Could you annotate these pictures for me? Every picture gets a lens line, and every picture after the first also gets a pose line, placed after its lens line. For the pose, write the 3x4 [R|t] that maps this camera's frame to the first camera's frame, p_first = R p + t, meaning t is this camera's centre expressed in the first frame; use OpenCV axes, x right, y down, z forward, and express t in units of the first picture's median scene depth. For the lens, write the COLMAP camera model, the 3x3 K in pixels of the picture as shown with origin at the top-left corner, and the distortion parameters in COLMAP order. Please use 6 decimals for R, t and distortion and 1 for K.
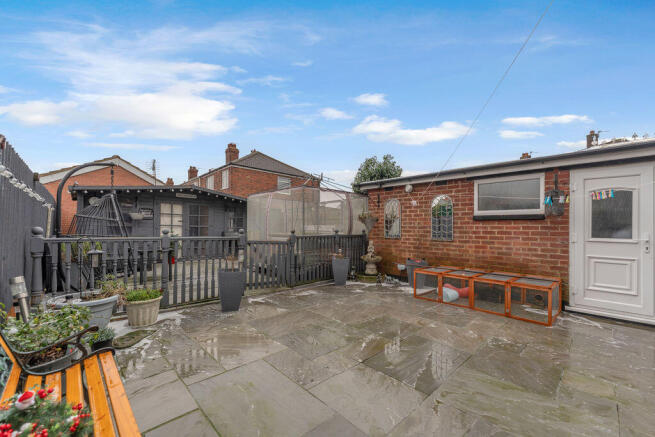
lens RADIAL K [[266.9, 0, 325.5], [0, 266.9, 225.9], [0, 0, 1]] dist [-0.000085, -0.000058]
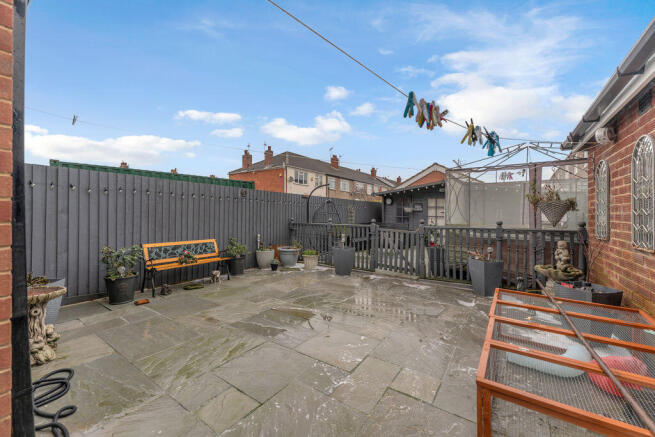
lens RADIAL K [[262.7, 0, 327.3], [0, 262.7, 203.8], [0, 0, 1]] dist [-0.000033, -0.000190]
pose [[0.199381, -0.053958, -0.978435, 0.777442], [0.004332, 0.998522, -0.054183, 0.004753], [0.979913, 0.006564, 0.199320, 0.473464]]
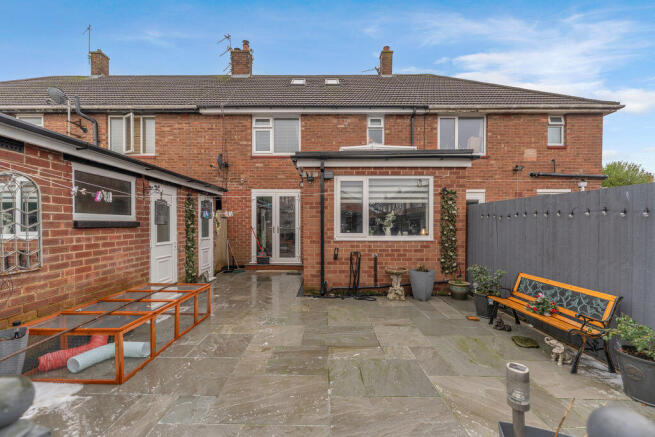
lens RADIAL K [[266.9, 0, 325.5], [0, 266.9, 225.9], [0, 0, 1]] dist [-0.000085, -0.000058]
pose [[-0.717777, -0.023976, 0.695860, -0.271344], [-0.022408, 0.999685, 0.011330, -0.044607], [-0.695912, -0.007460, -0.718088, 1.008514]]
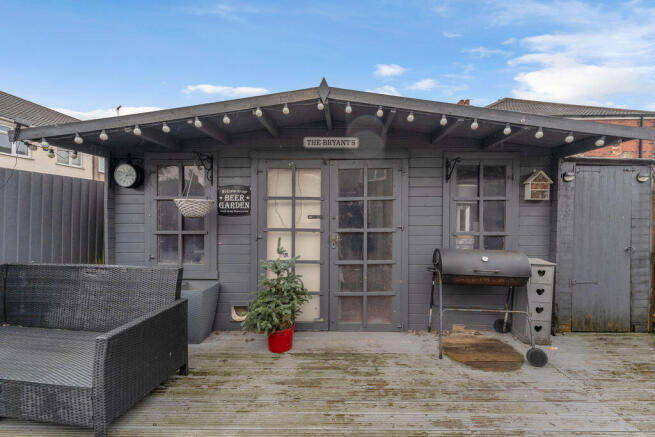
lens RADIAL K [[264.3, 0, 344.4], [0, 264.3, 227.7], [0, 0, 1]] dist [-0.000539, -0.000008]
pose [[0.725620, 0.011845, -0.687994, -0.462024], [0.020832, 0.999015, 0.039172, -0.027461], [0.687781, -0.042757, 0.724658, 1.288473]]
